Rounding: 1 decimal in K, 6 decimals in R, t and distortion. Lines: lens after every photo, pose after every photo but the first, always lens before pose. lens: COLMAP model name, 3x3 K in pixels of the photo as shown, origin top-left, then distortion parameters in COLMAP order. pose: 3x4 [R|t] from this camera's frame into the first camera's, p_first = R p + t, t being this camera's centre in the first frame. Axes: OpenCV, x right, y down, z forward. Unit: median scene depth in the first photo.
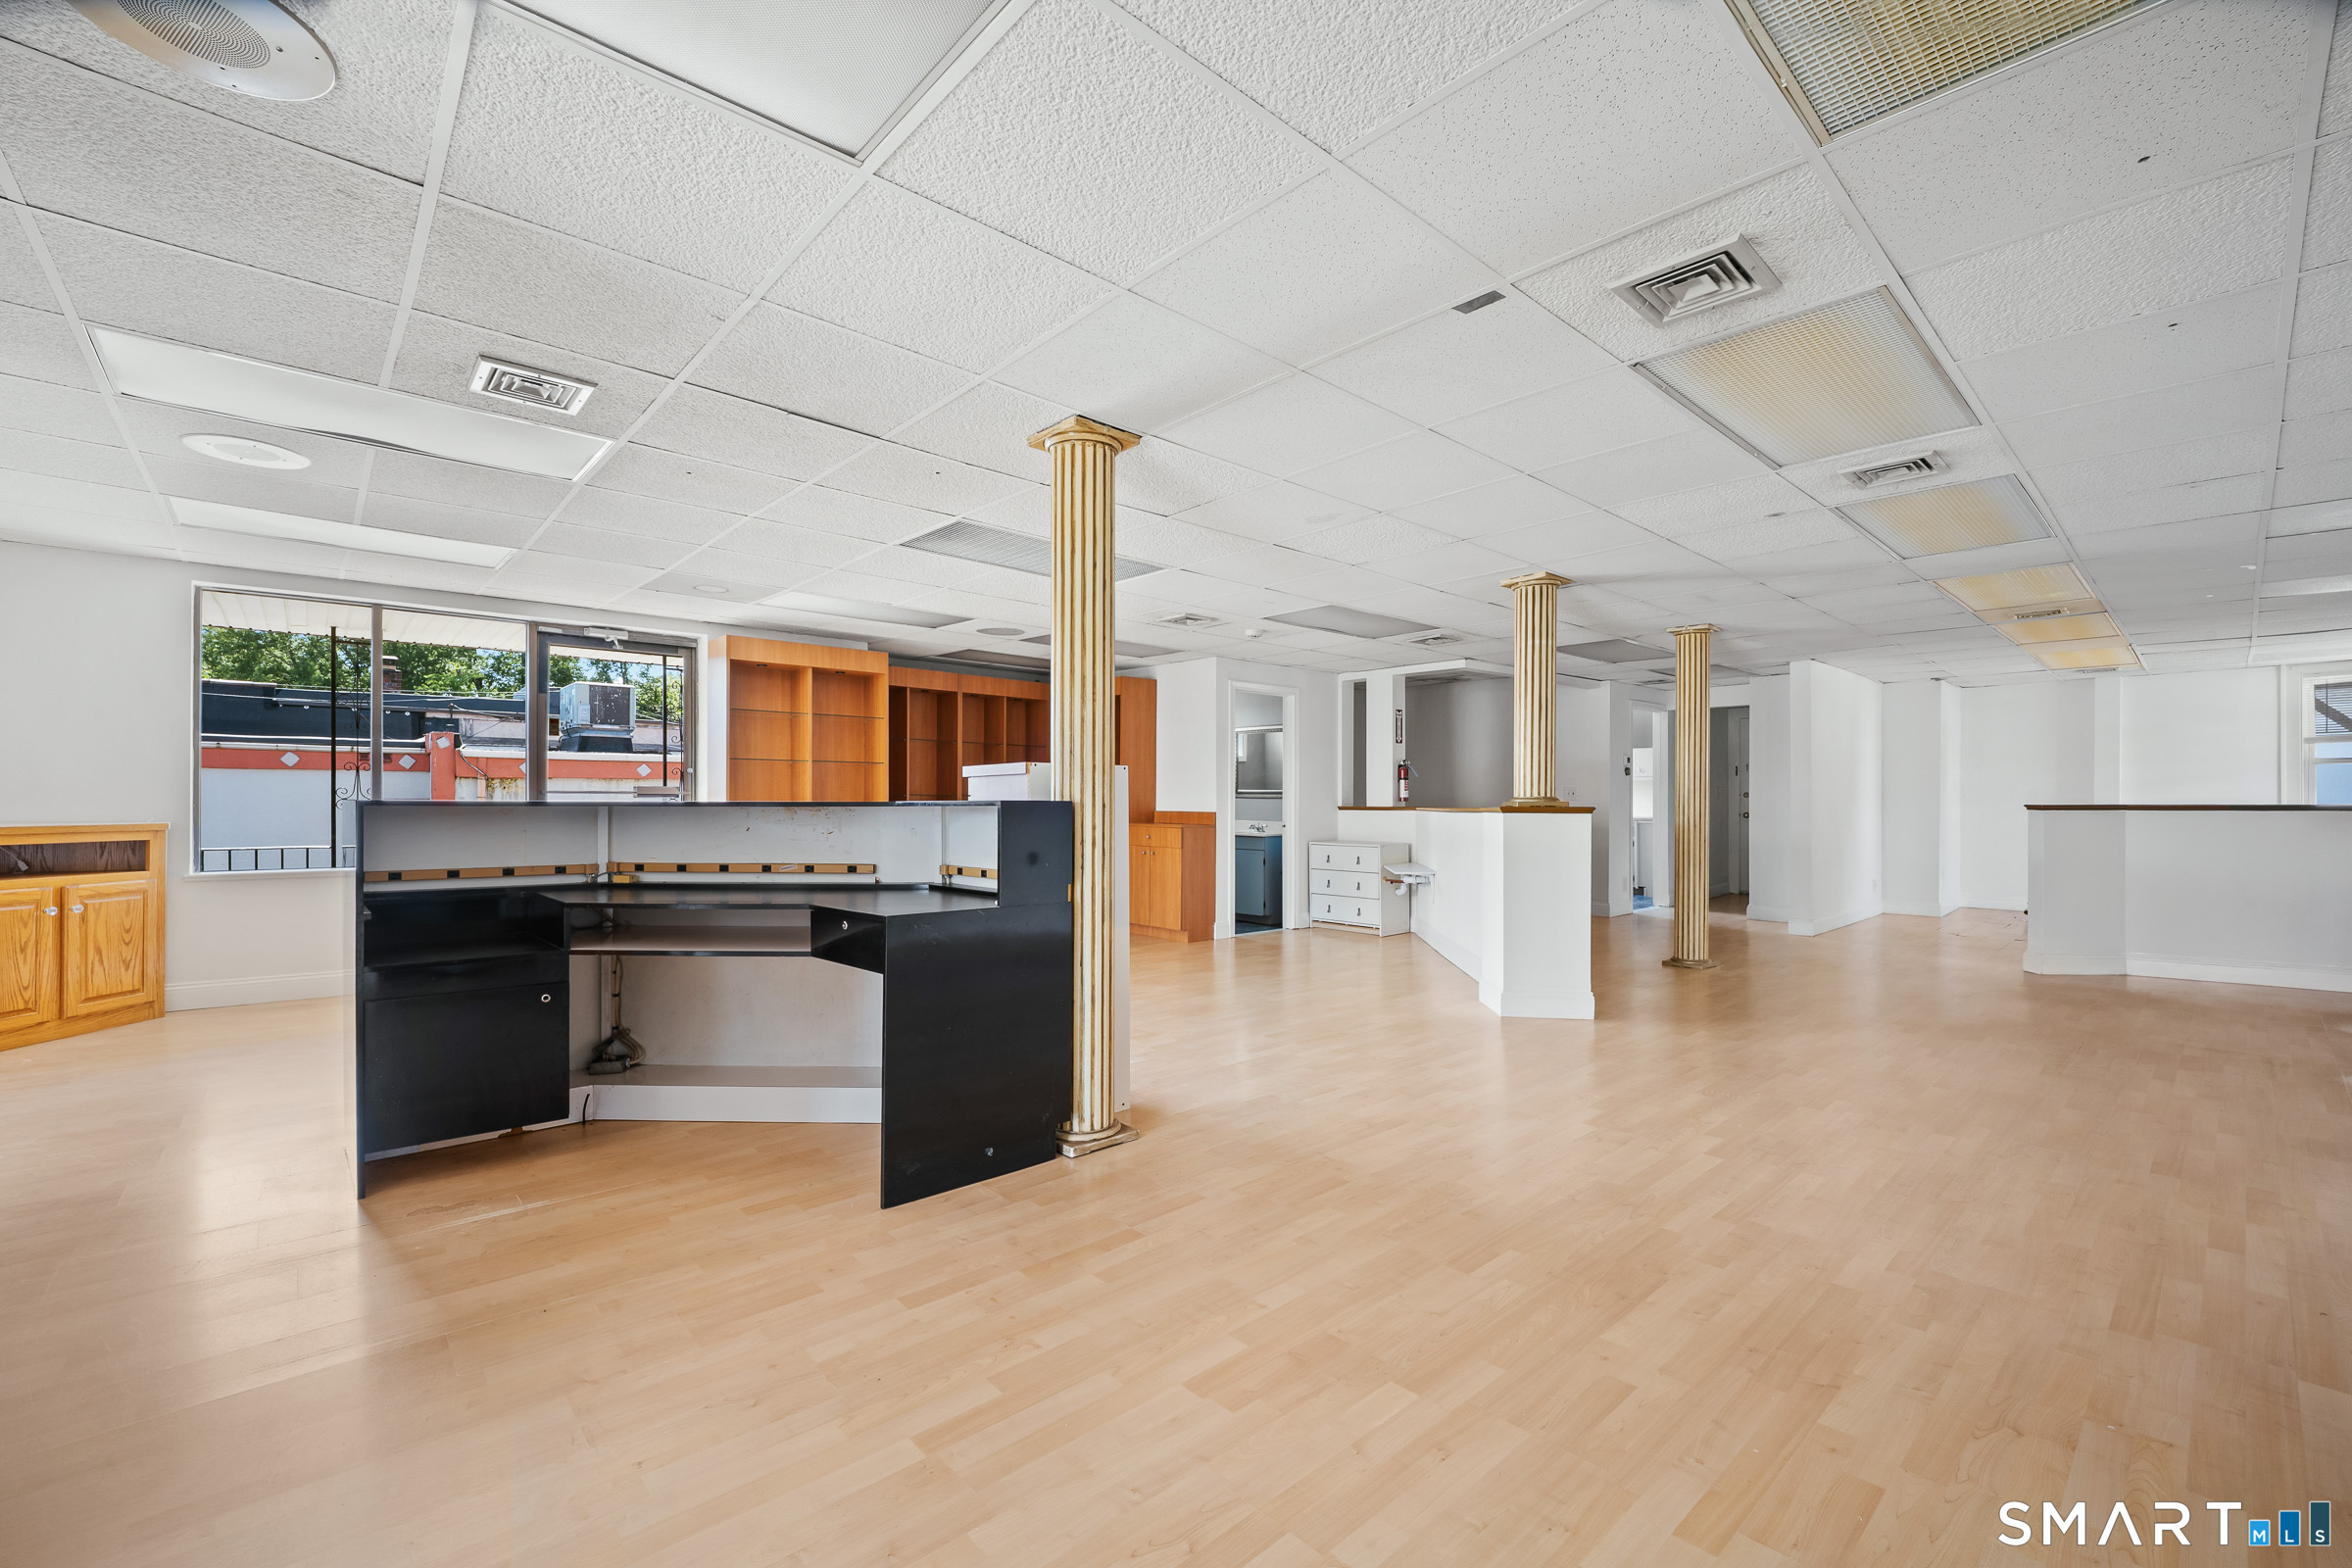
lens RADIAL K [[989.7, 0, 1184.5], [0, 989.7, 796.4], [0, 0, 1]] dist [-0.000677, -0.008600]
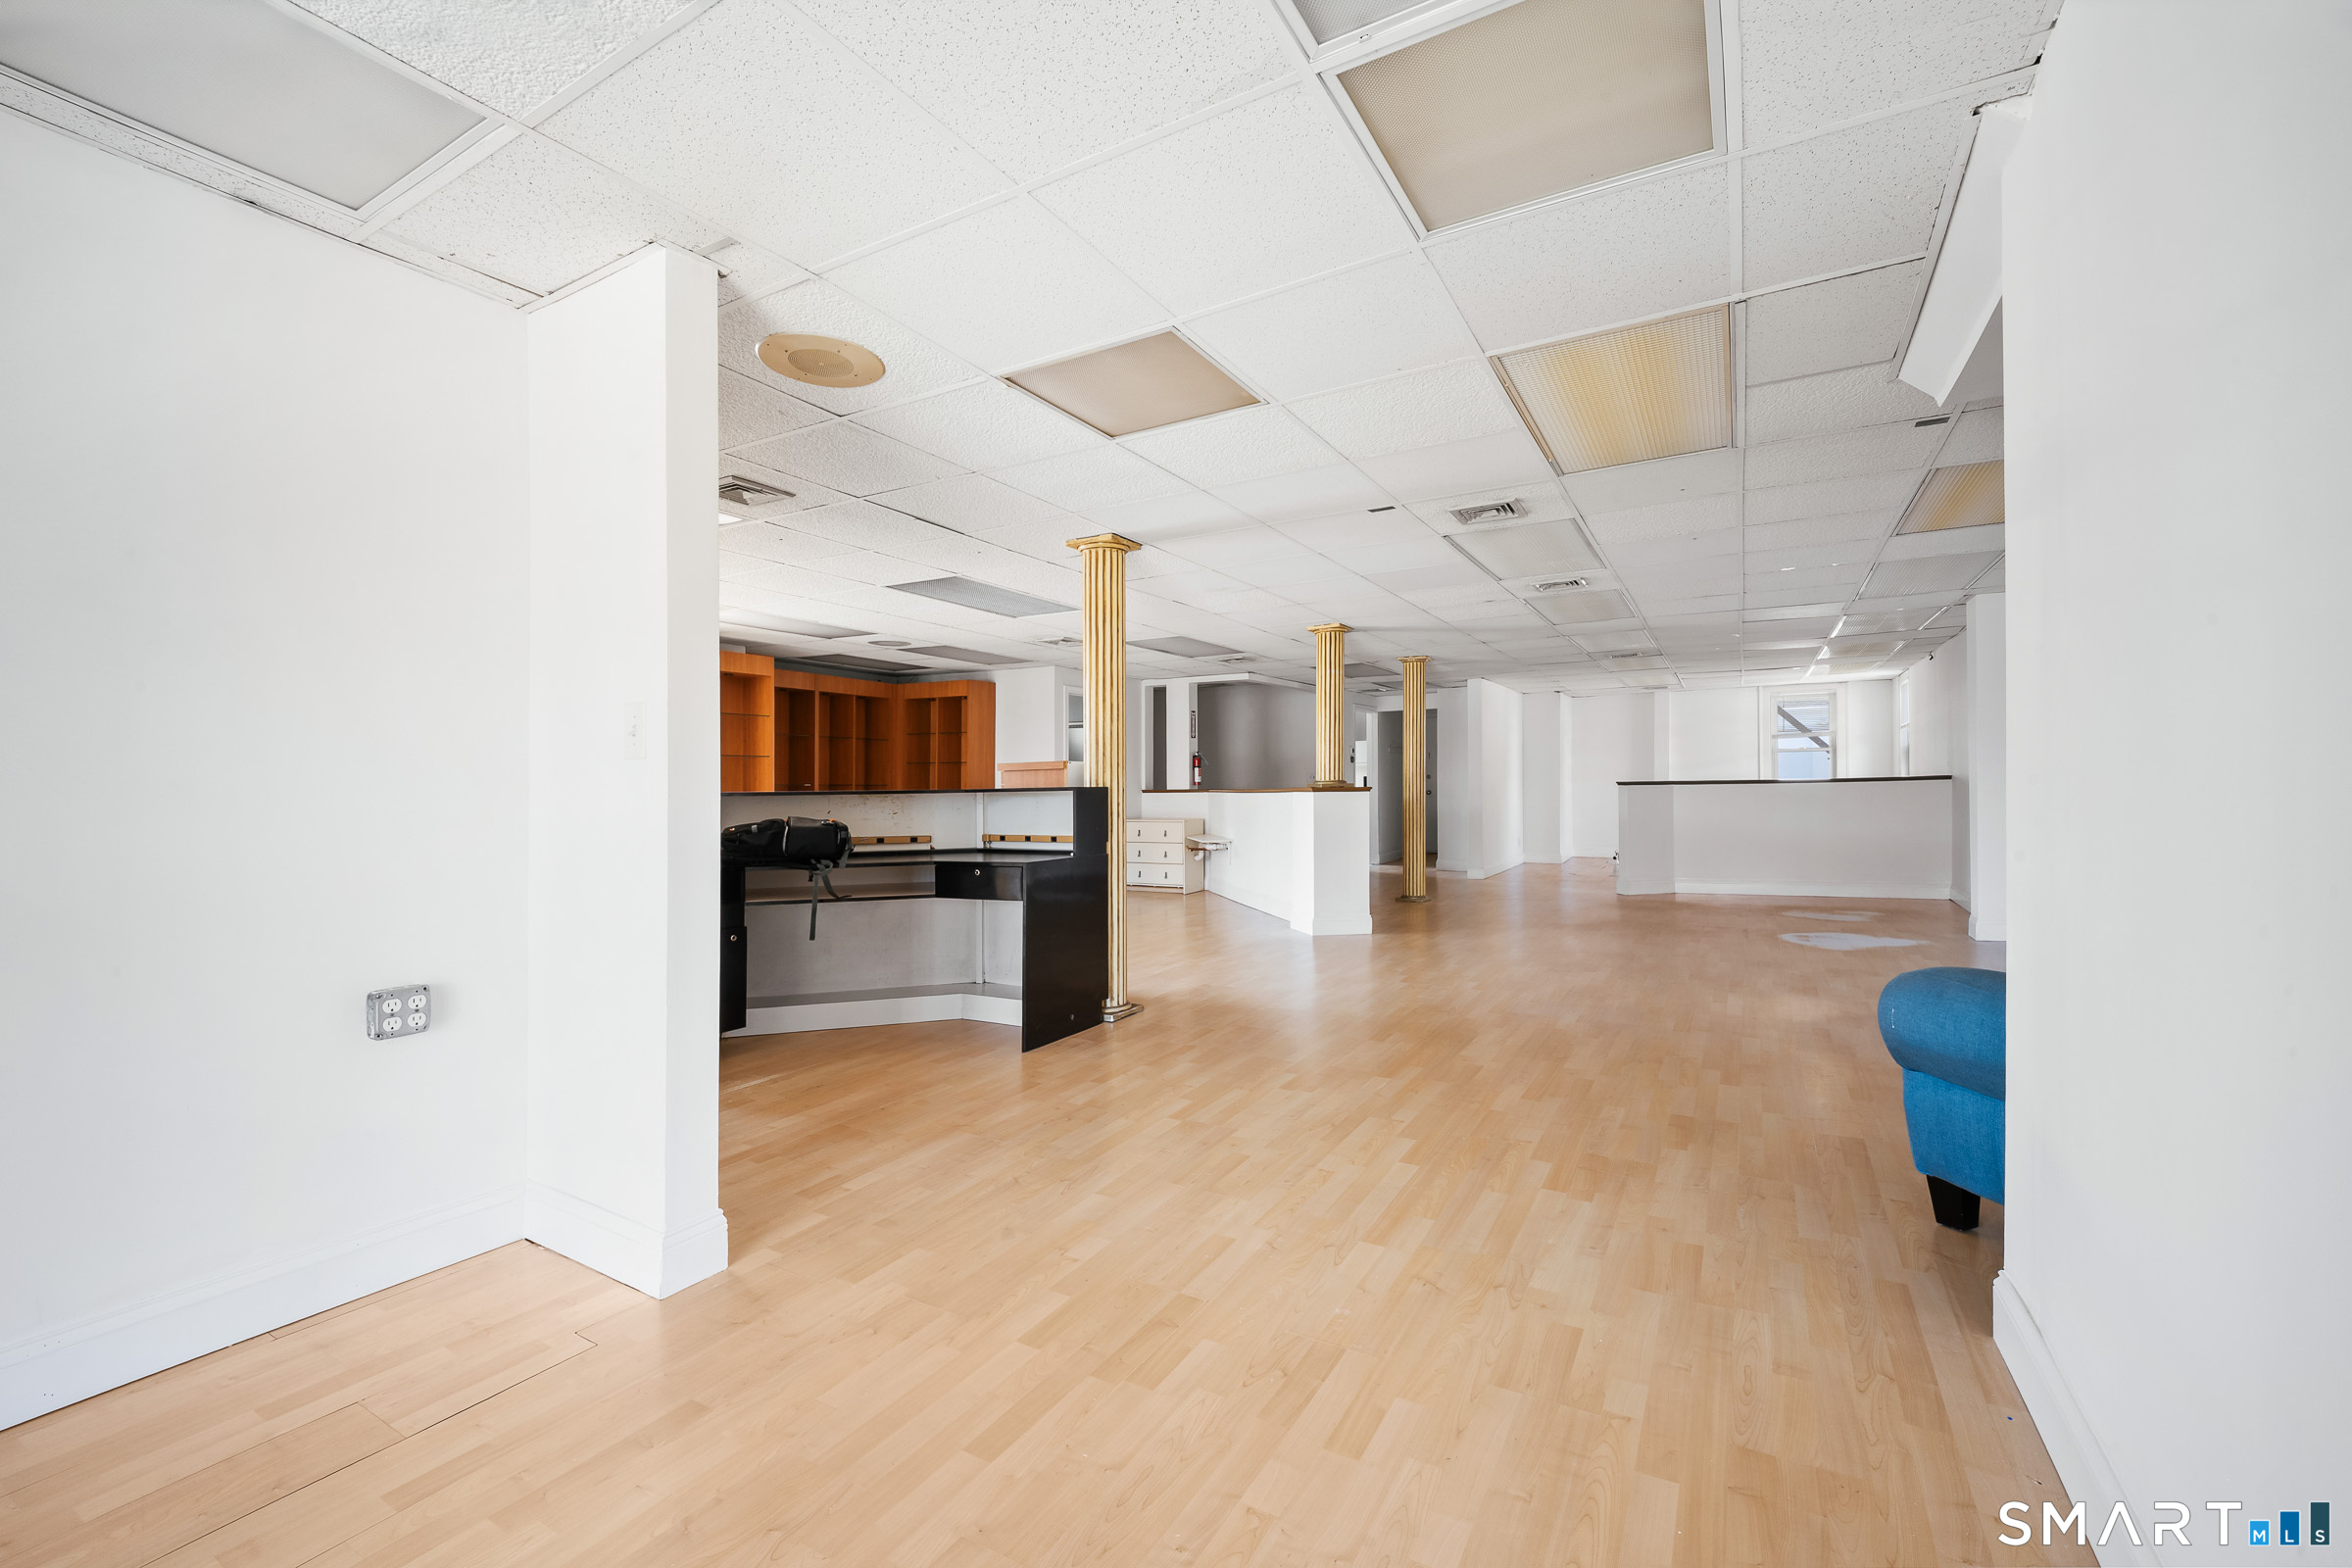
lens RADIAL K [[989.7, 0, 1177.3], [0, 989.7, 788.0], [0, 0, 1]] dist [-0.000677, -0.008600]
pose [[0.955007, -0.013321, 0.296284, -0.244651], [0.011346, 0.999900, 0.008386, -0.003178], [-0.296366, -0.004647, 0.955063, -0.252242]]
